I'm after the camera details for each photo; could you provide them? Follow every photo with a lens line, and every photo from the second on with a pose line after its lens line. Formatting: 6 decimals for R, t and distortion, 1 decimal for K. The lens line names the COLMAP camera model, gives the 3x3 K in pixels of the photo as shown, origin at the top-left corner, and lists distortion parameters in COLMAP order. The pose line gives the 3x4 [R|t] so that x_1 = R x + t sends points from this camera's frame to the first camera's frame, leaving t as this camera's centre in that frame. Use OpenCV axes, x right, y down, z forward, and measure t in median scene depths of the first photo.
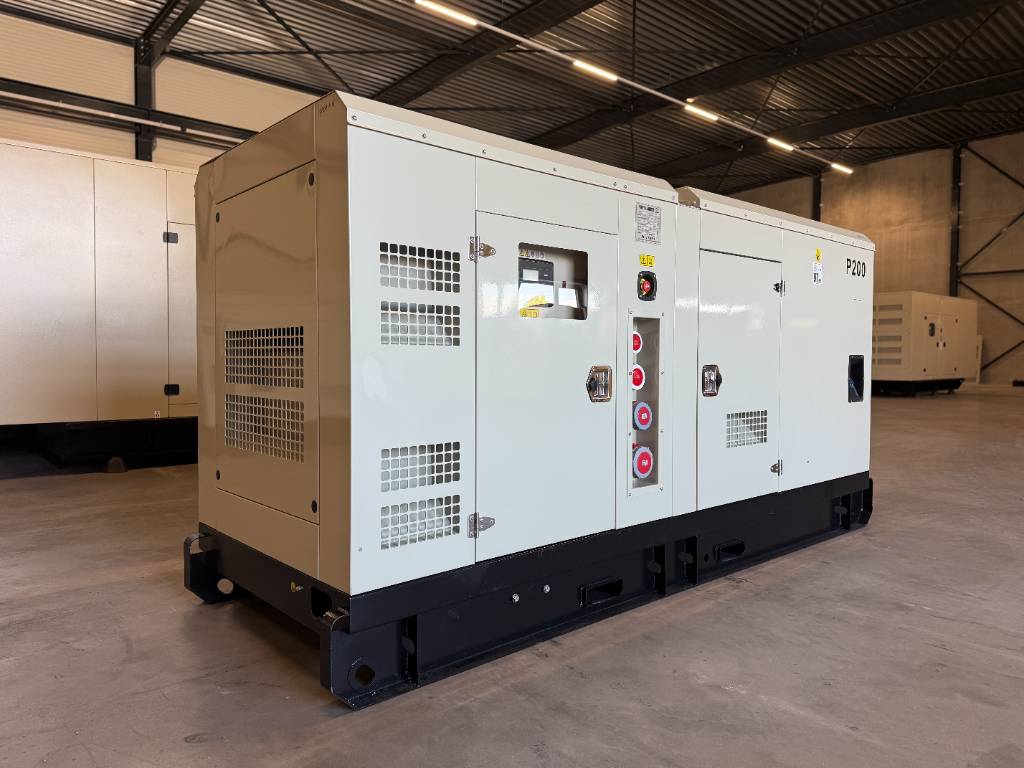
lens RADIAL K [[724.1, 0, 513.1], [0, 724.1, 363.2], [0, 0, 1]] dist [0.018540, -0.033210]
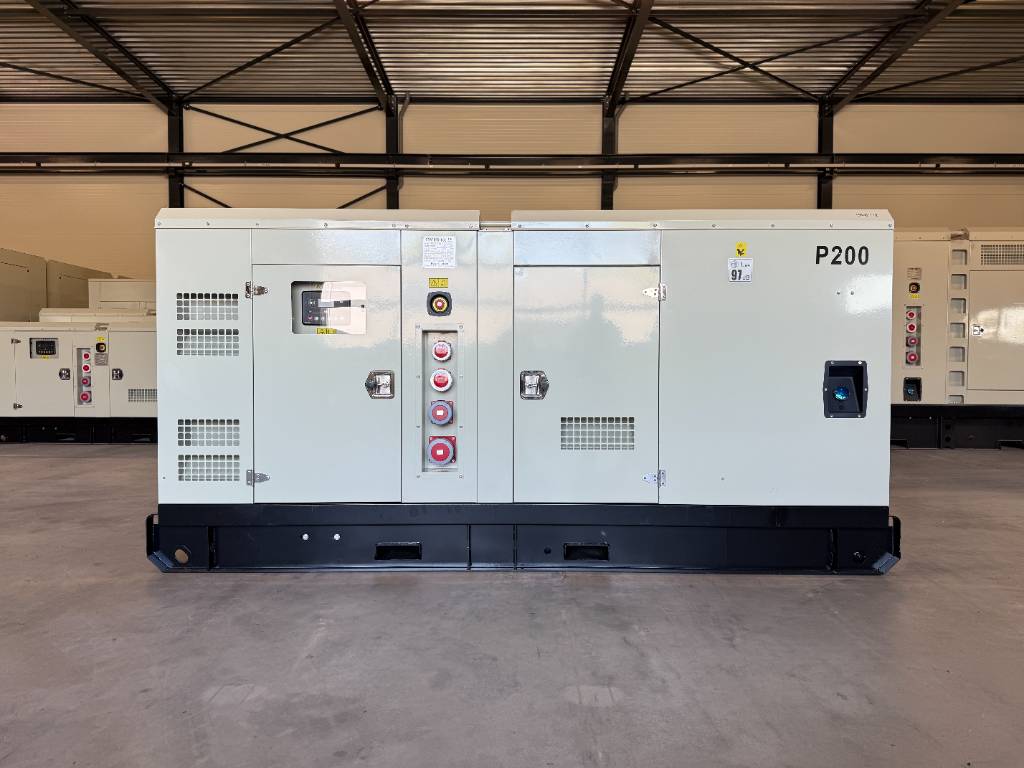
lens RADIAL K [[724.1, 0, 518.0], [0, 724.1, 383.6], [0, 0, 1]] dist [0.018540, -0.033210]
pose [[0.743154, 0.012249, -0.669008, 1.066611], [-0.003793, 0.999893, 0.014095, 0.008138], [0.669110, -0.007937, 0.743121, 0.211185]]
